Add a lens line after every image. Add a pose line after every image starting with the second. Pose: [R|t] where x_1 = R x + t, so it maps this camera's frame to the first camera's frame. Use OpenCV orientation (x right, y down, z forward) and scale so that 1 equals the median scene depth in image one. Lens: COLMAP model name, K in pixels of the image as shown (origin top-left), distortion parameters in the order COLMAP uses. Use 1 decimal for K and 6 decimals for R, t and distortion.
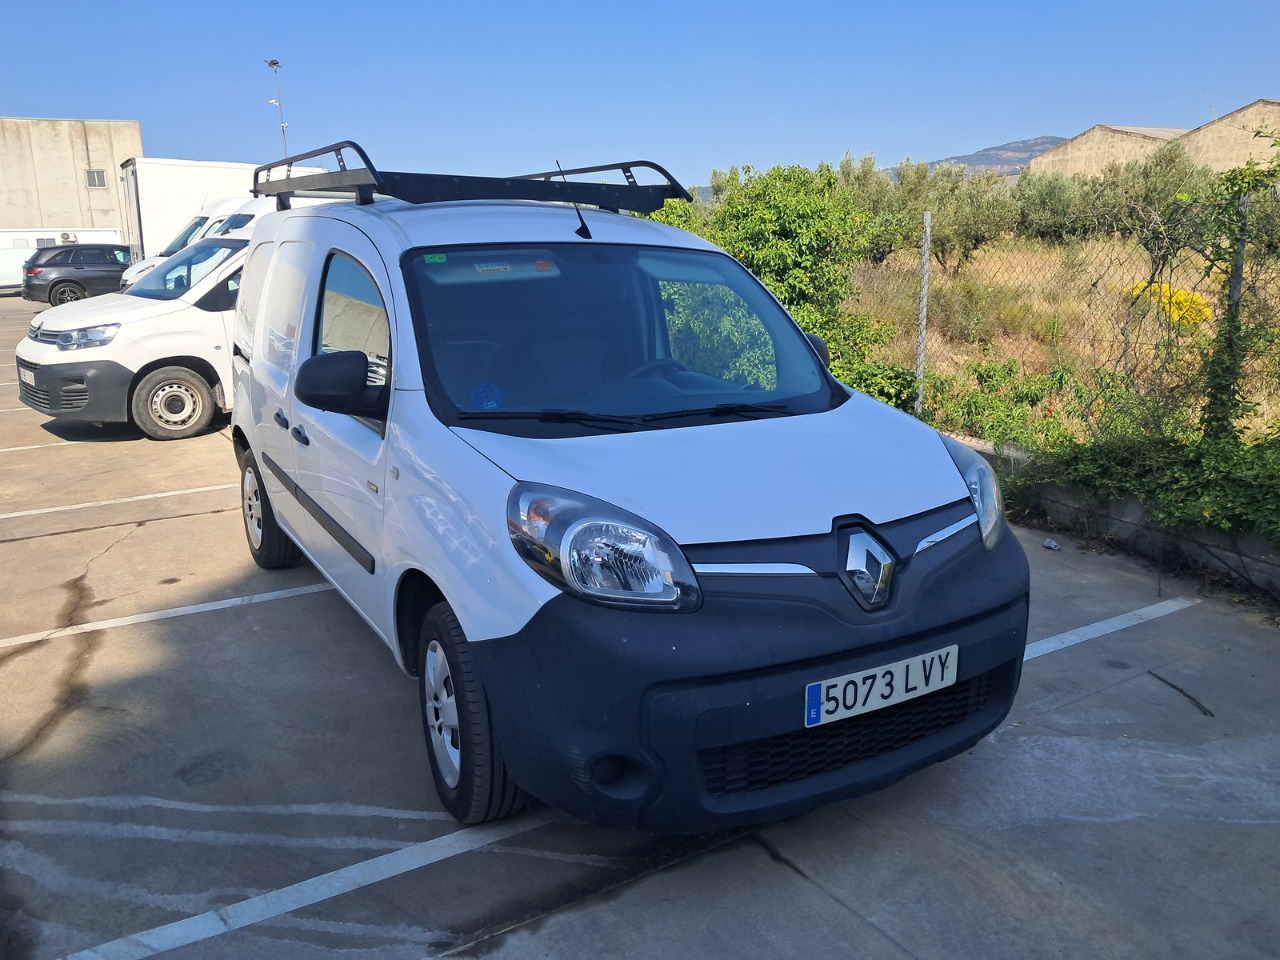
lens RADIAL K [[1002.6, 0, 664.4], [0, 1002.6, 478.3], [0, 0, 1]] dist [0.064412, -0.102067]
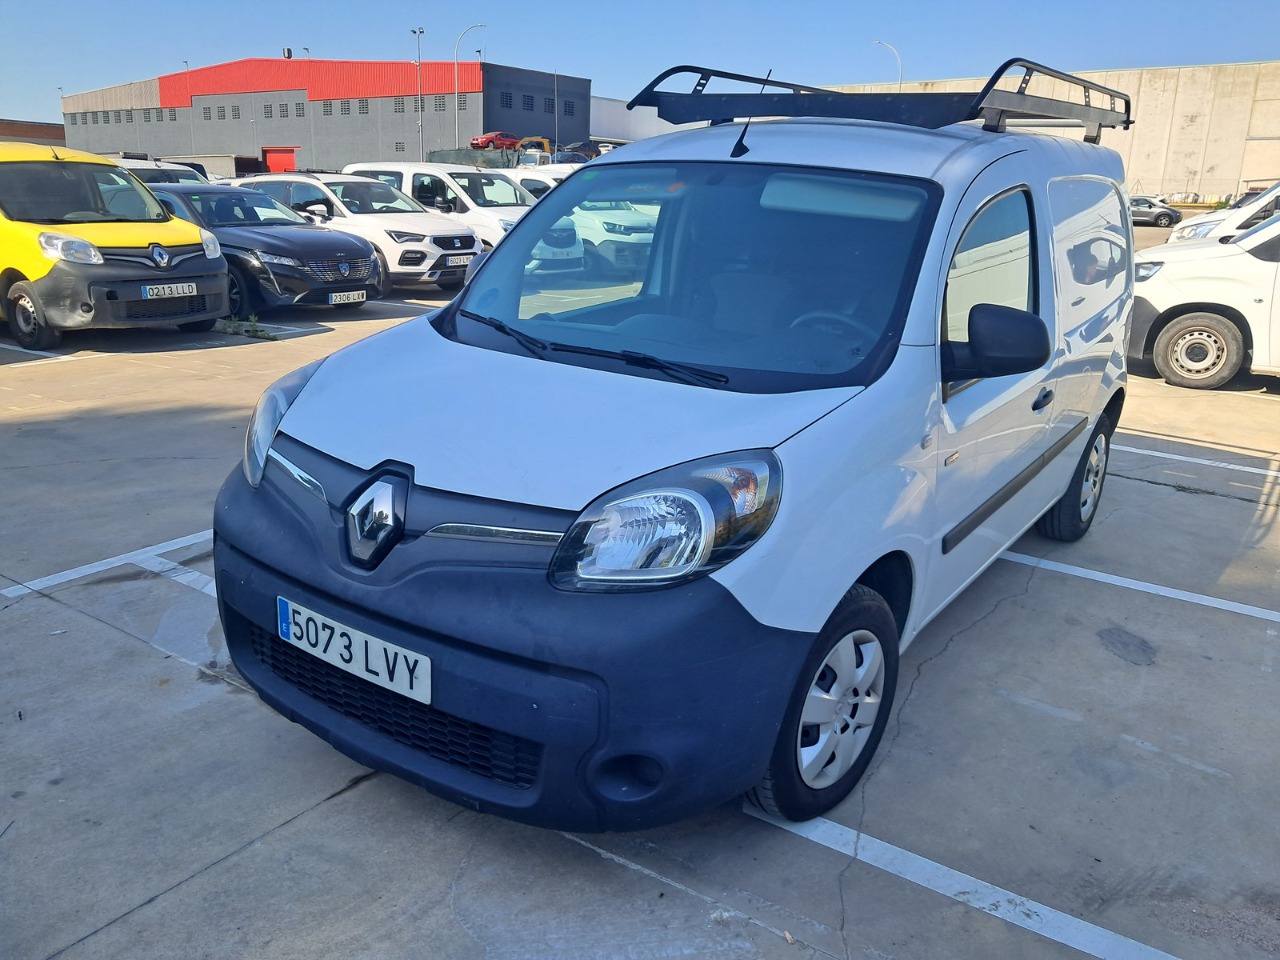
lens RADIAL K [[1010.7, 0, 636.1], [0, 1010.7, 473.0], [0, 0, 1]] dist [0.065156, -0.094188]
pose [[0.383049, 0.271470, -0.882937, 1.063950], [-0.234429, 0.953116, 0.191344, -0.176188], [0.893485, 0.133692, 0.428731, 0.807106]]
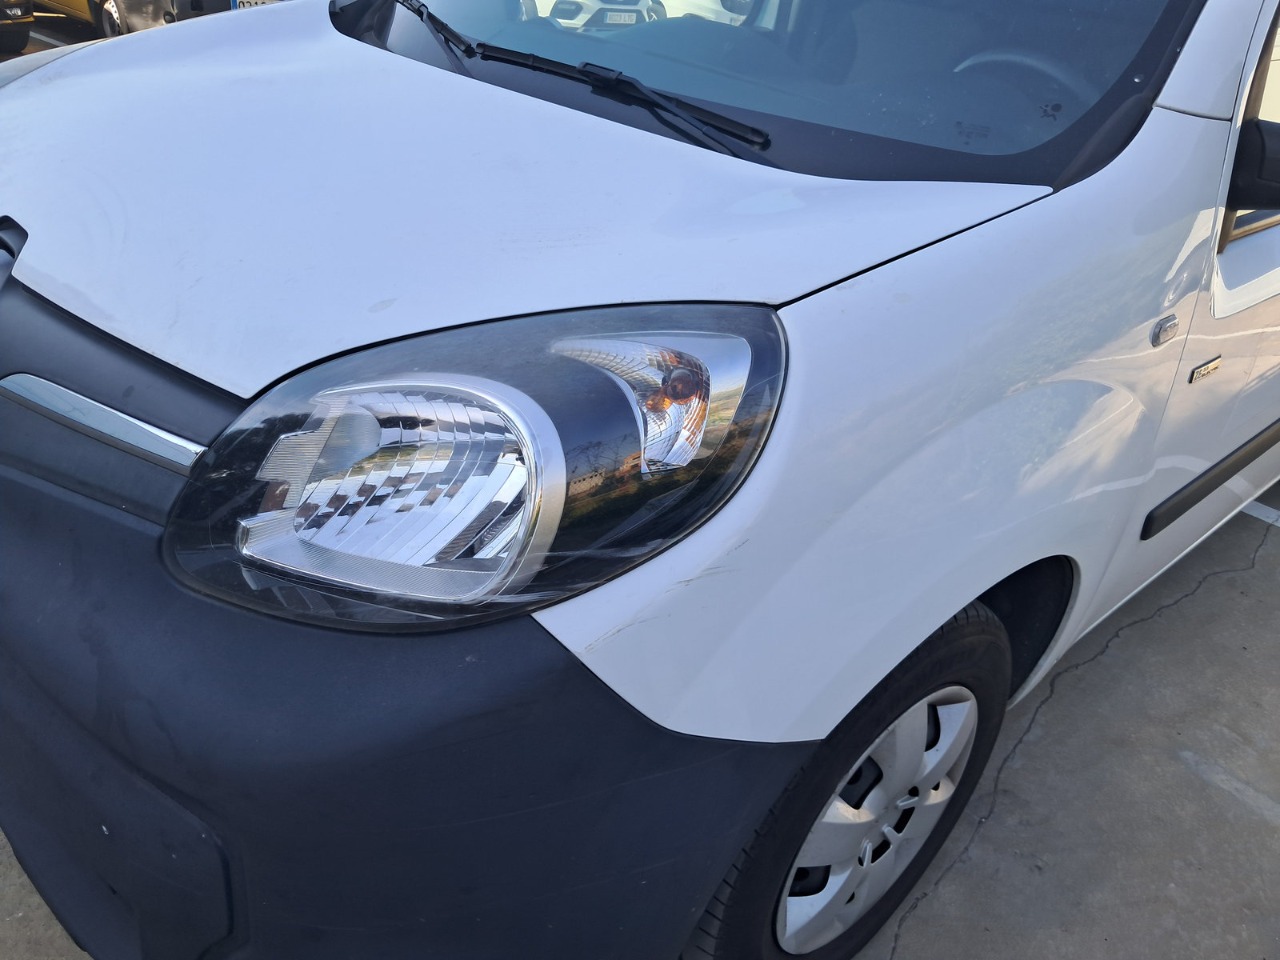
lens RADIAL K [[999.1, 0, 644.3], [0, 999.1, 476.1], [0, 0, 1]] dist [0.006374, -0.003945]
pose [[0.193662, 0.484539, -0.853063, 0.647218], [-0.324796, 0.852157, 0.410289, -0.133092], [0.925744, 0.197614, 0.322407, 1.139319]]
